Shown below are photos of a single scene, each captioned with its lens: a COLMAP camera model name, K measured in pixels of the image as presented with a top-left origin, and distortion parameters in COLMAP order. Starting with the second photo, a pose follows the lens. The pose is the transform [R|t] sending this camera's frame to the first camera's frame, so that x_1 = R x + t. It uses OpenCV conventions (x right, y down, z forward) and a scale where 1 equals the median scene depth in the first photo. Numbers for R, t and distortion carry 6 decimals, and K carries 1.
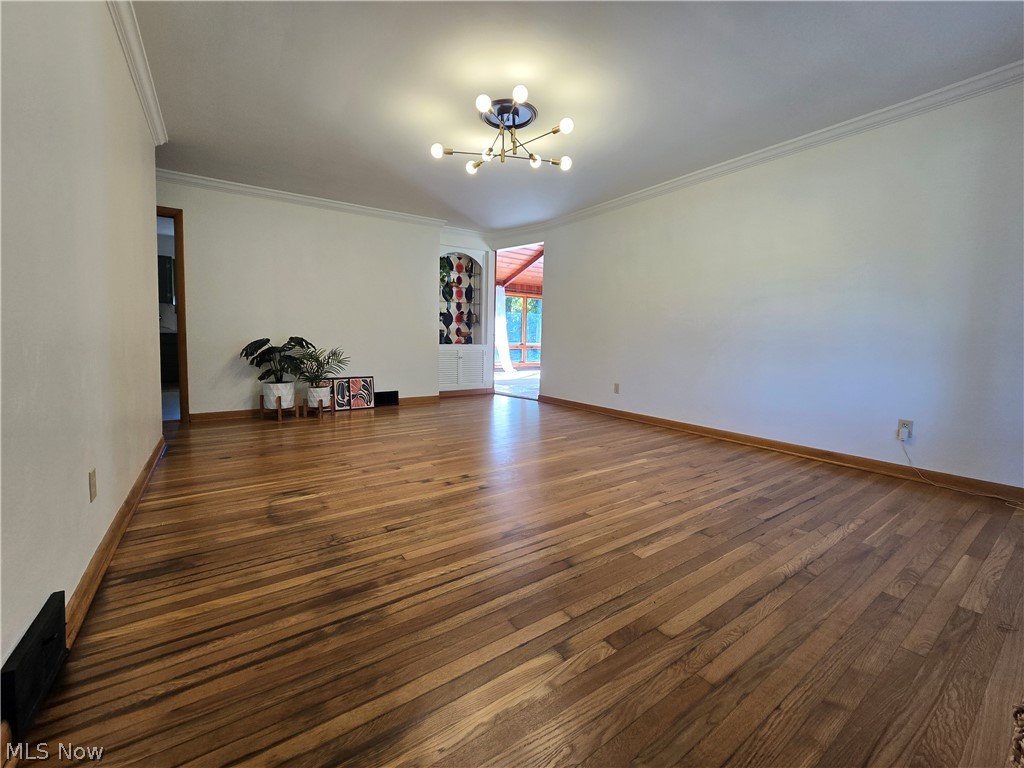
lens RADIAL K [[420.0, 0, 505.9], [0, 420.0, 365.9], [0, 0, 1]] dist [0.009259, -0.004520]
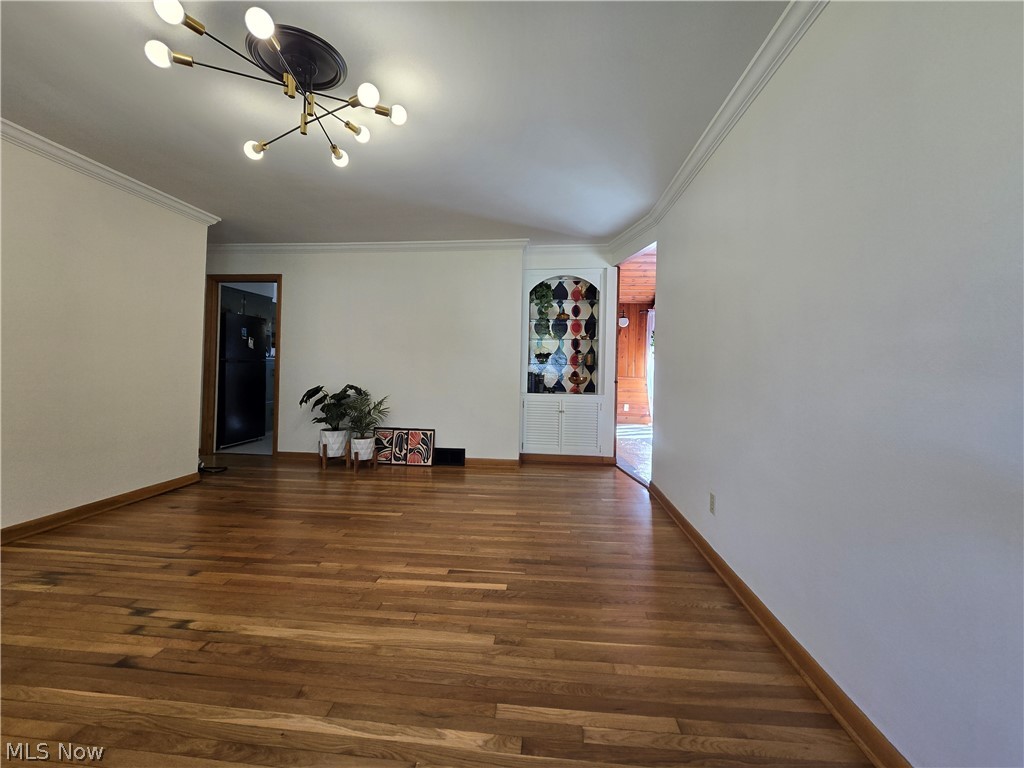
lens RADIAL K [[420.0, 0, 505.9], [0, 420.0, 365.9], [0, 0, 1]] dist [0.009259, -0.004520]
pose [[0.763292, -0.007311, -0.646013, 0.365963], [-0.047223, 0.996630, -0.067075, -0.055773], [0.644326, 0.081705, 0.760374, 0.424520]]
